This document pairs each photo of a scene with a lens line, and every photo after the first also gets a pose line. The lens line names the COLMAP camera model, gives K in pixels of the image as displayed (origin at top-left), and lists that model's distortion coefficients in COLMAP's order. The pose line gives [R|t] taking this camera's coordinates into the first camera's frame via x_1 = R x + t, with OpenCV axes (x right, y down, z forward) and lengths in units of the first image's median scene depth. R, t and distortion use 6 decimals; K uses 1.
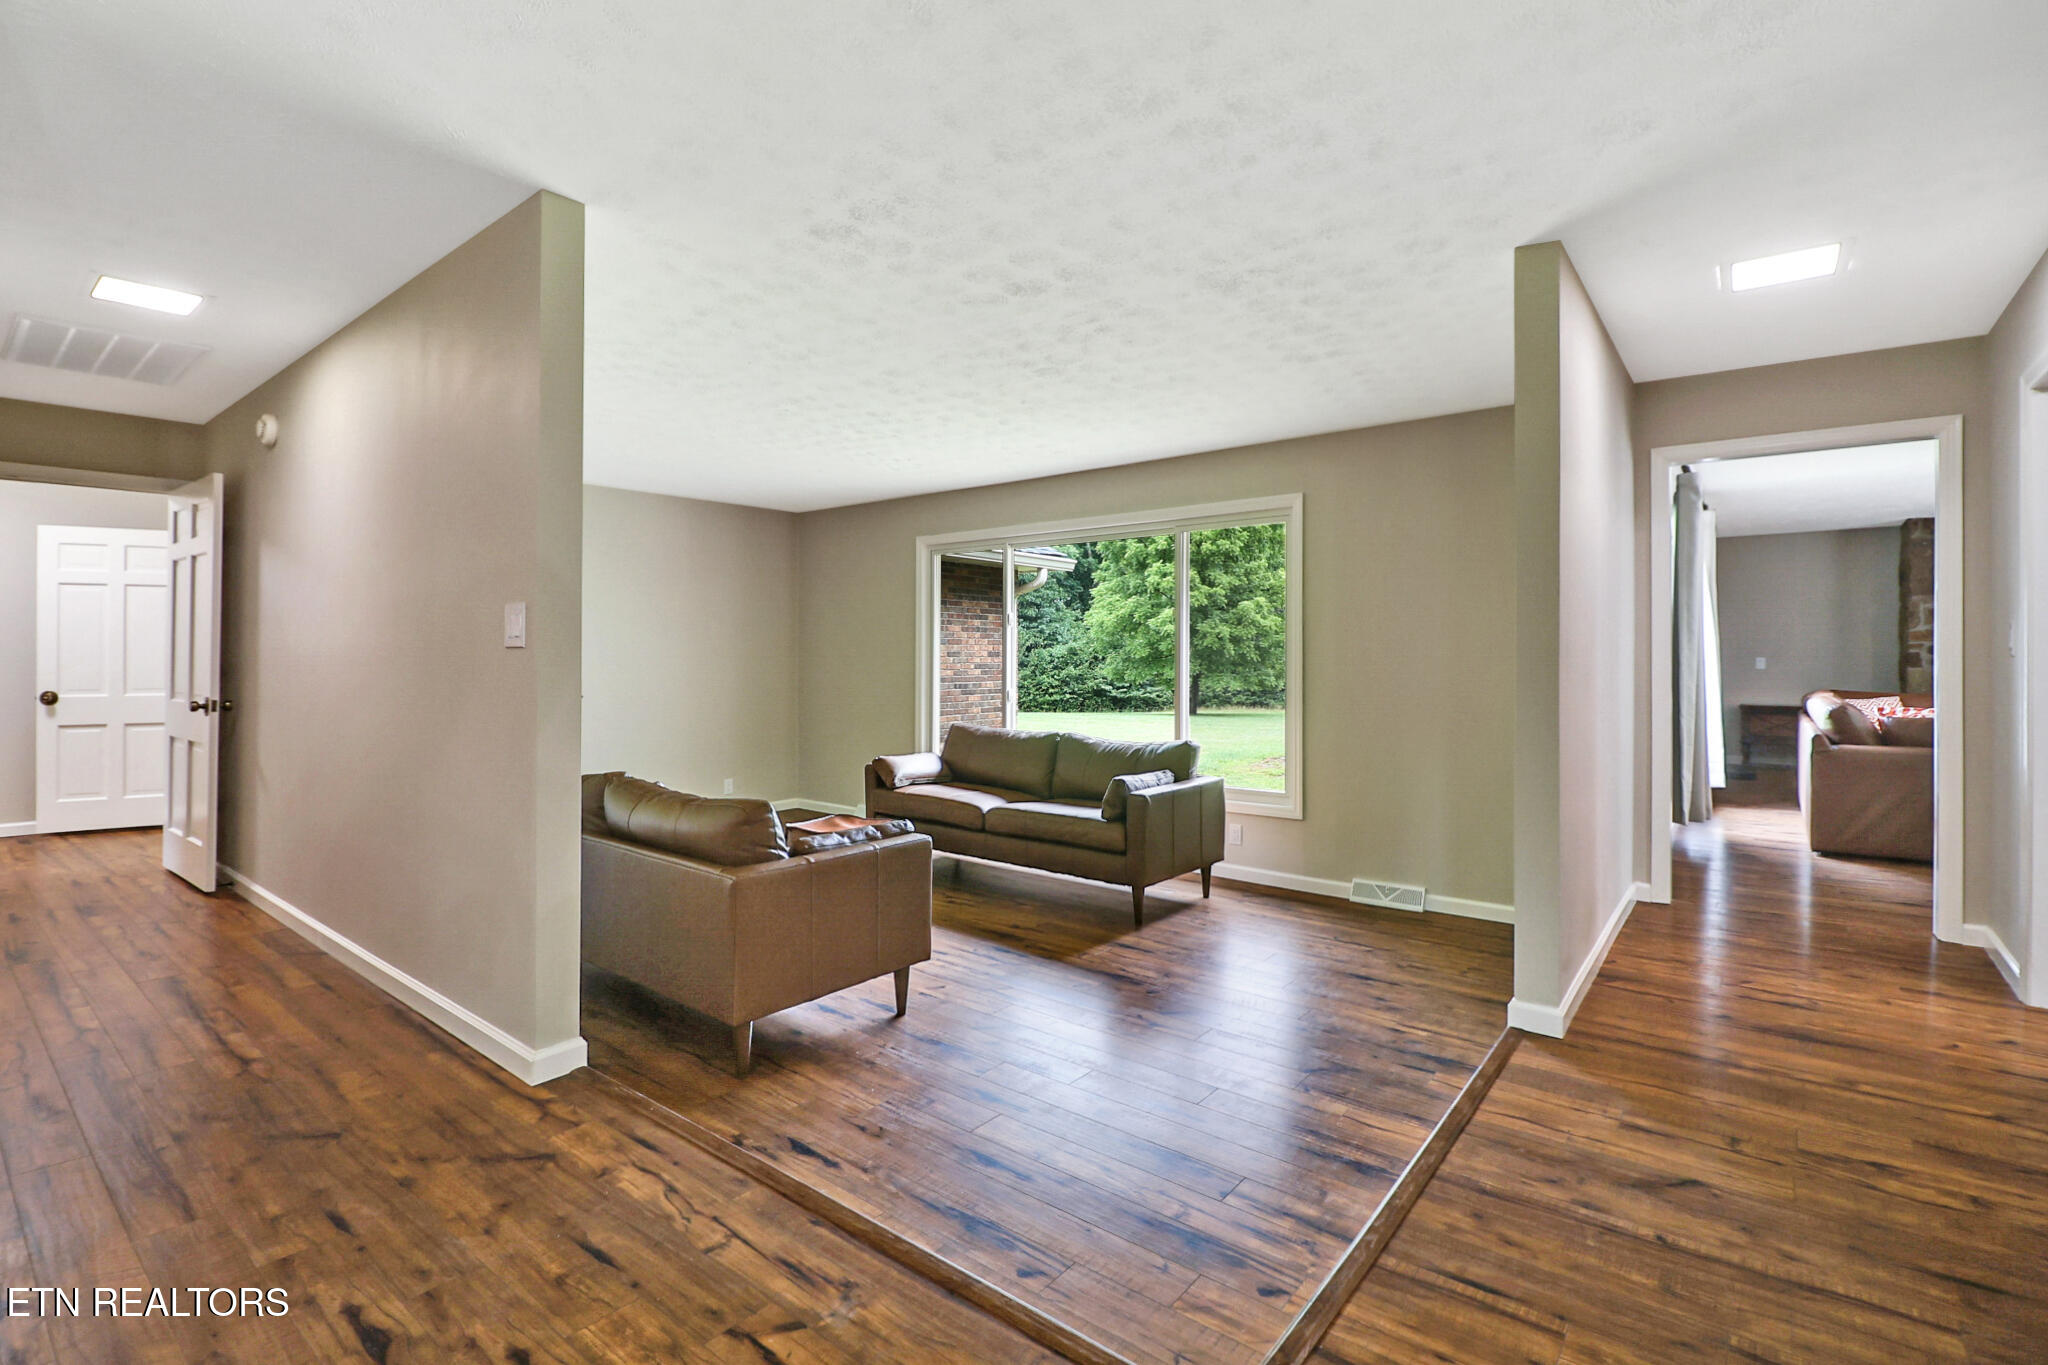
lens RADIAL K [[945.4, 0, 1024.4], [0, 945.4, 654.1], [0, 0, 1]] dist [-0.000965, -0.000285]
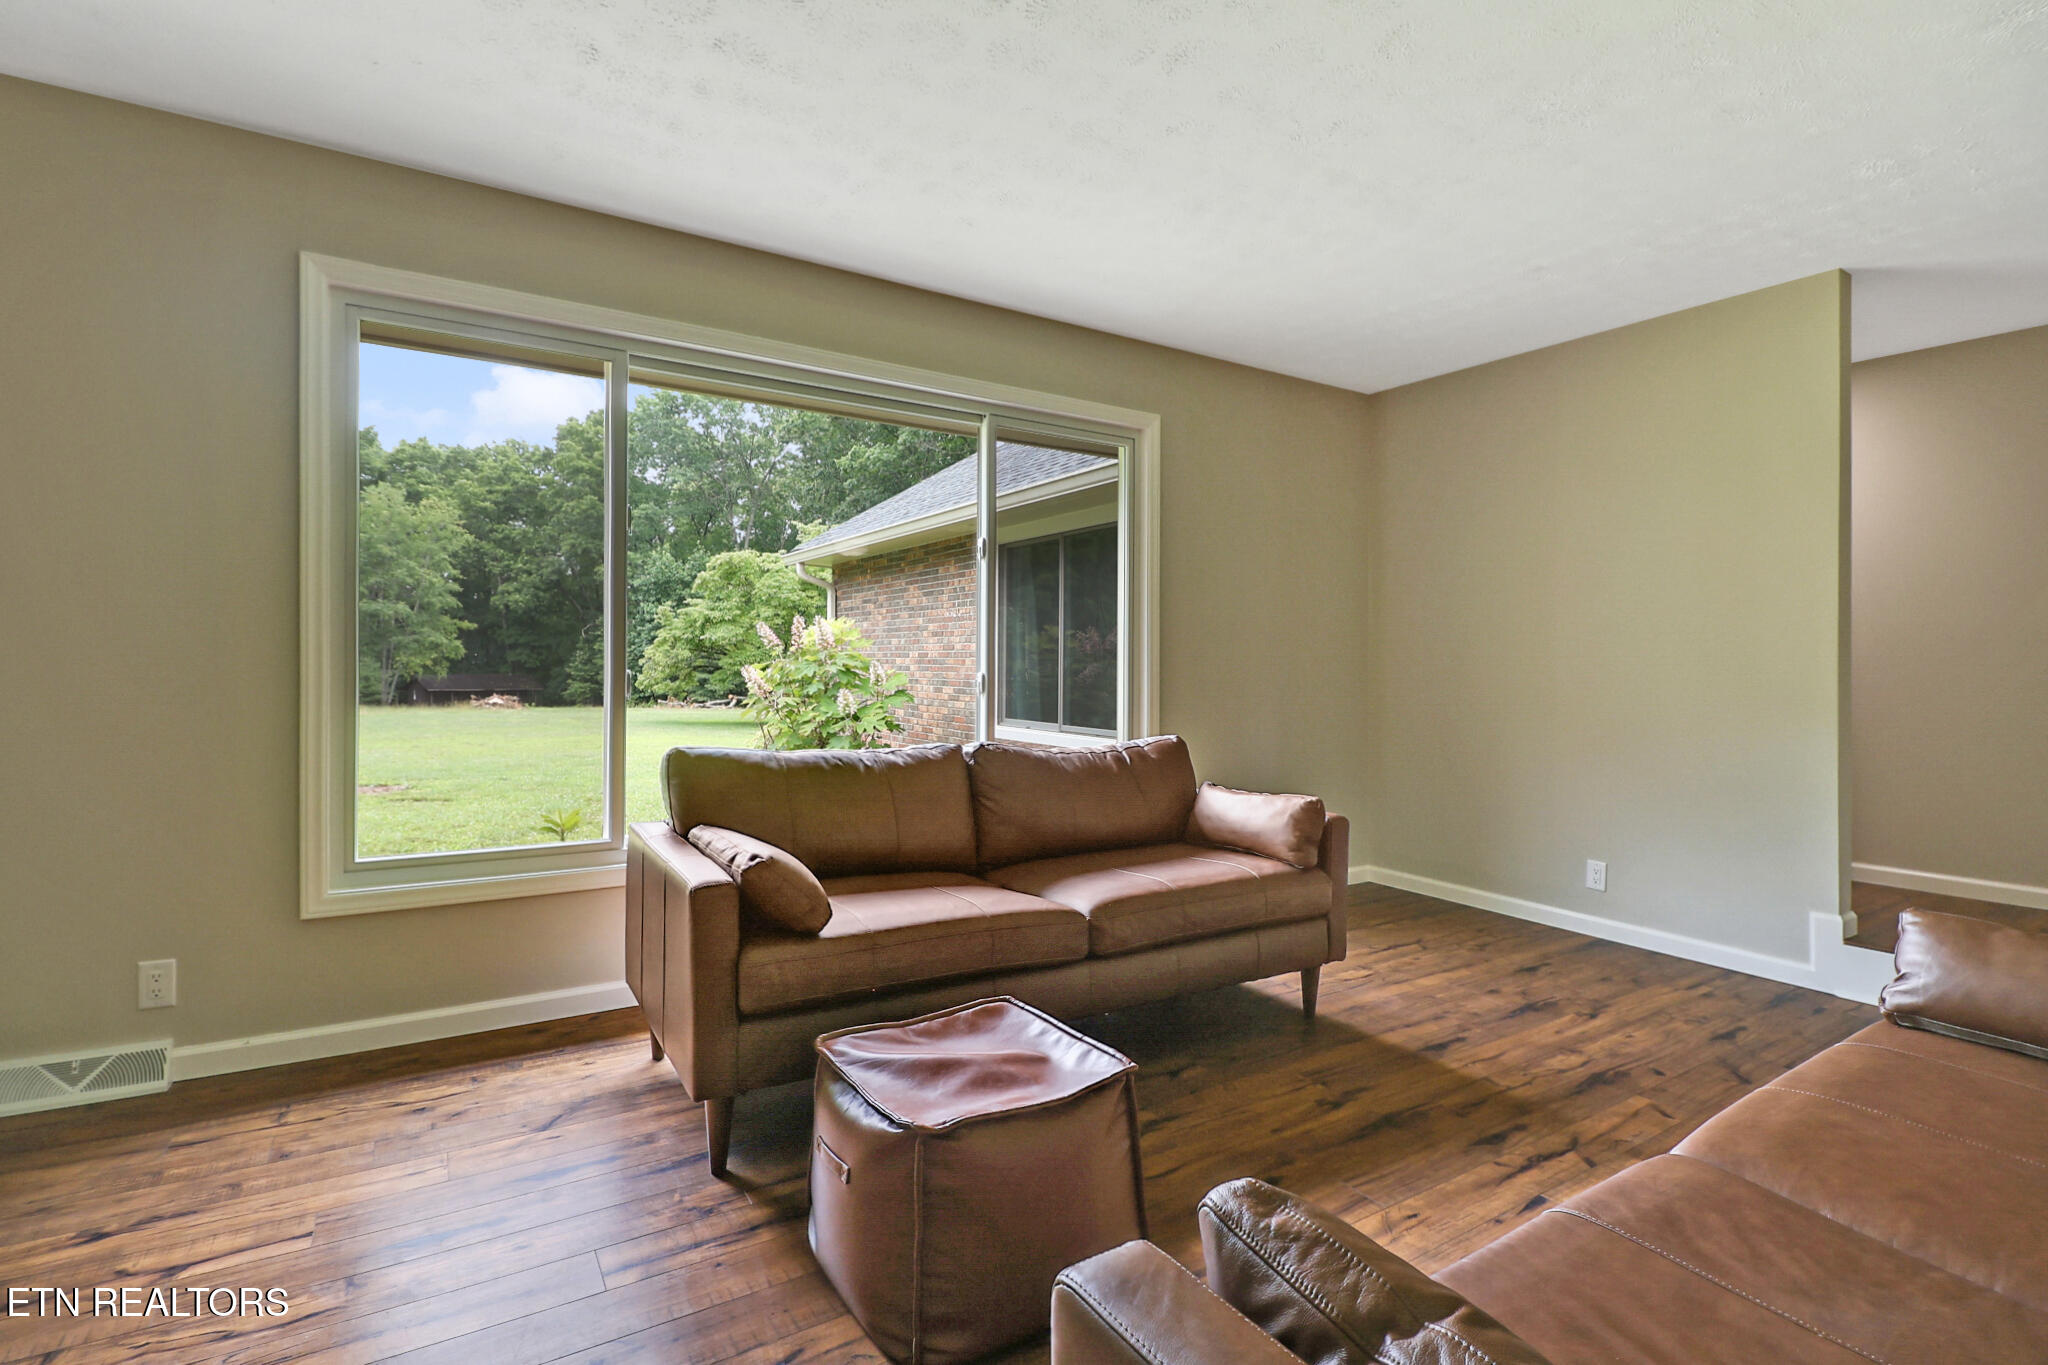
lens RADIAL K [[945.4, 0, 1024.4], [0, 945.4, 654.1], [0, 0, 1]] dist [-0.000965, -0.000285]
pose [[0.331776, 0.012203, 0.943279, -0.604089], [-0.009749, 0.999907, -0.009507, 0.051172], [-0.943308, -0.006042, 0.331864, 1.068759]]
